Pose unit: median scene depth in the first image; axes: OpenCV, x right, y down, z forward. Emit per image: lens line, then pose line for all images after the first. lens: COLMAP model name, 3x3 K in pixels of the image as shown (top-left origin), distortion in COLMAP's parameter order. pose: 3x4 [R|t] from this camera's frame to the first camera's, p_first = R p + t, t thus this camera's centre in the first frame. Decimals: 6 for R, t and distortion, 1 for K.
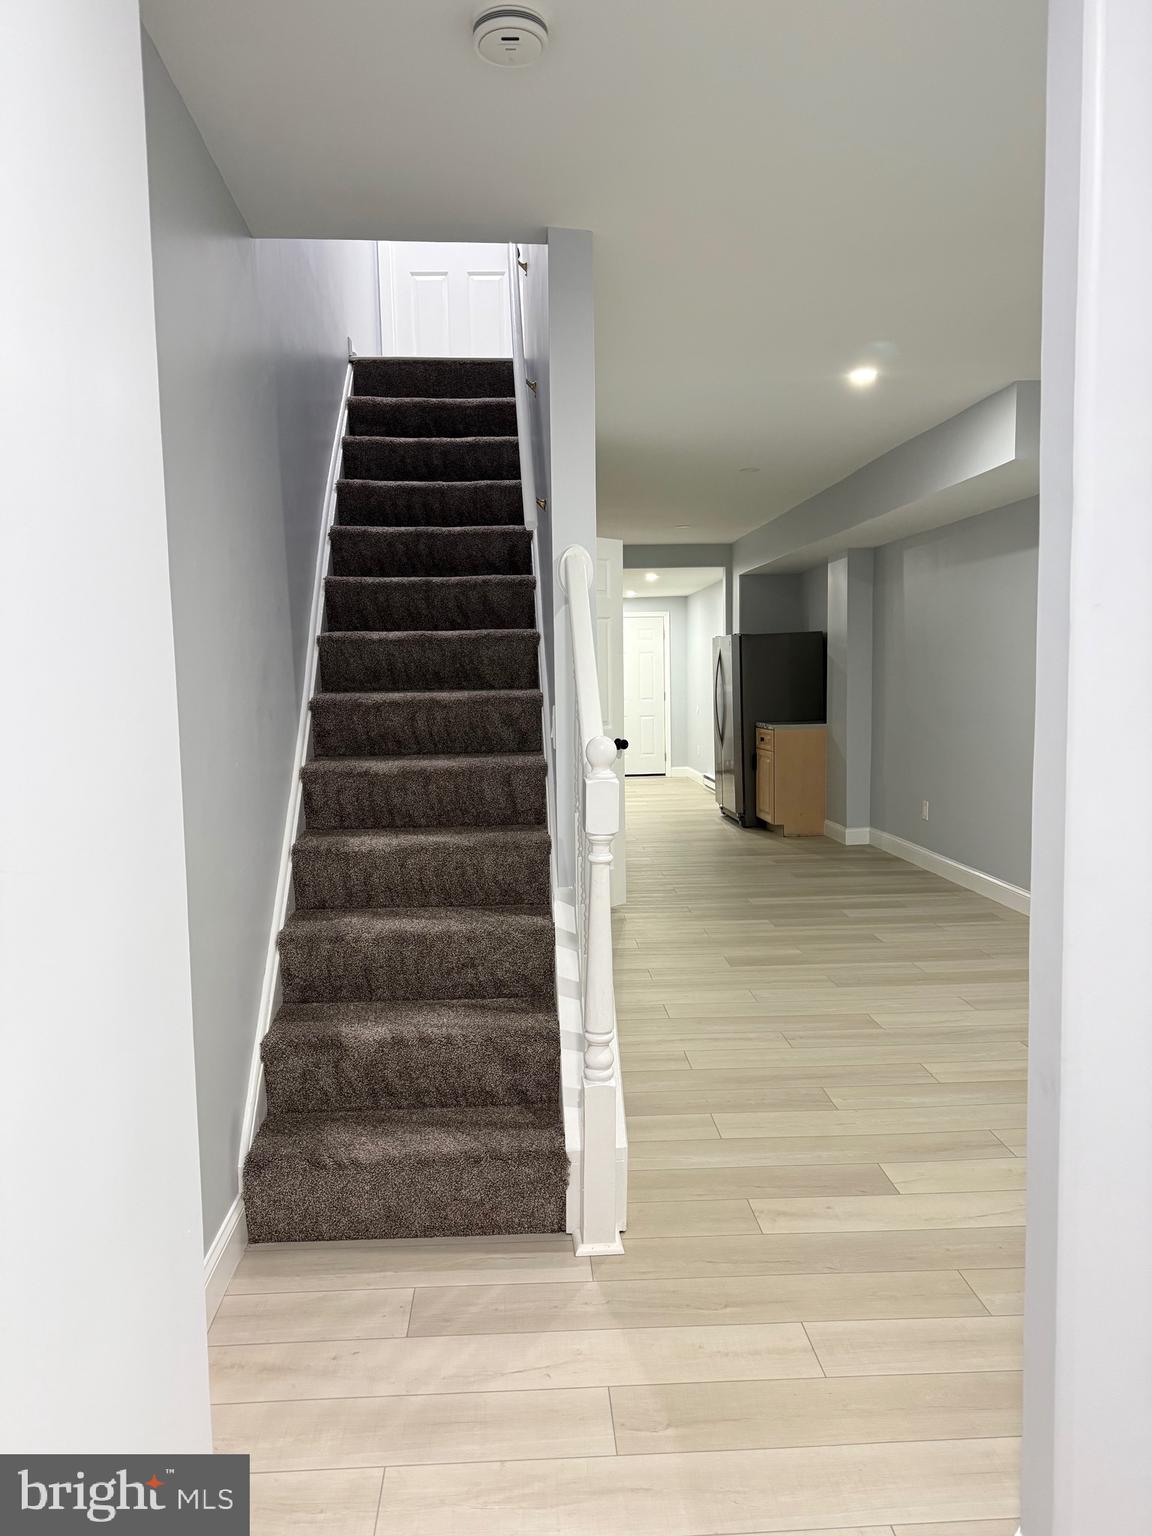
lens RADIAL K [[1071.5, 0, 572.2], [0, 1071.5, 770.8], [0, 0, 1]] dist [0.111520, -0.164475]
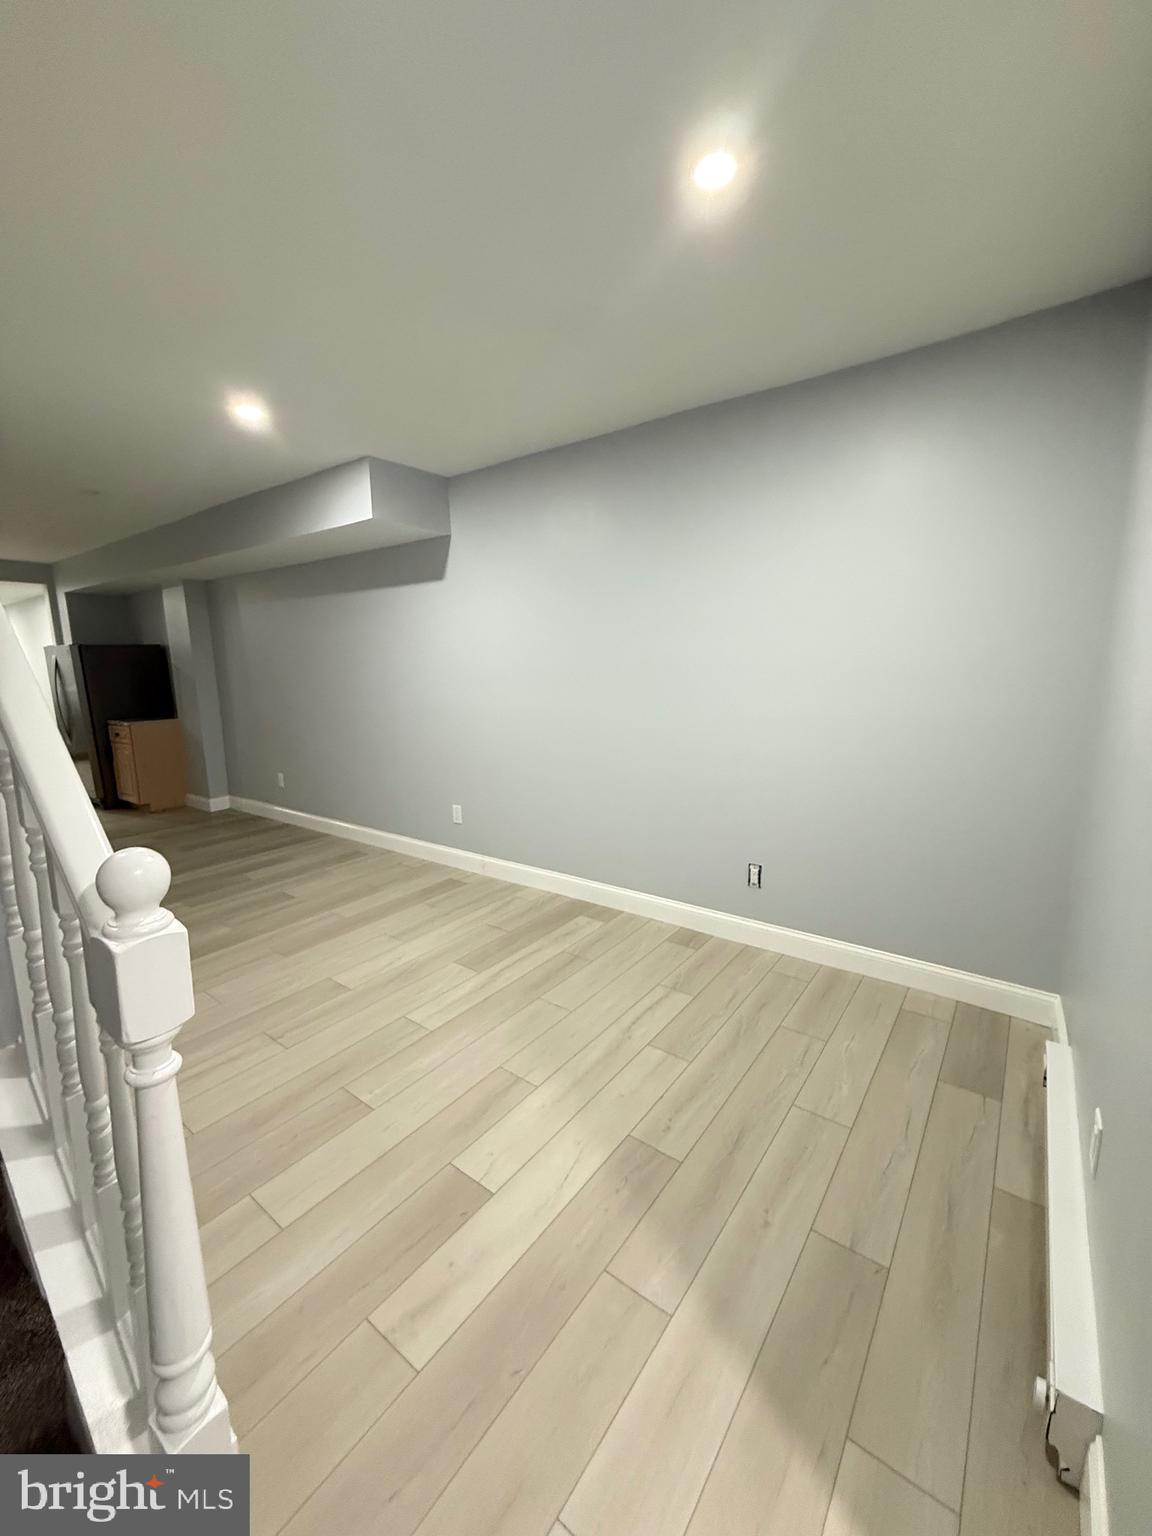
lens RADIAL K [[608.1, 0, 578.7], [0, 608.1, 765.7], [0, 0, 1]] dist [0.000395, 0.000536]
pose [[0.636252, -0.119513, 0.762168, -0.037309], [0.072049, 0.992815, 0.095534, -0.058711], [-0.768110, -0.005870, 0.640291, 0.462502]]
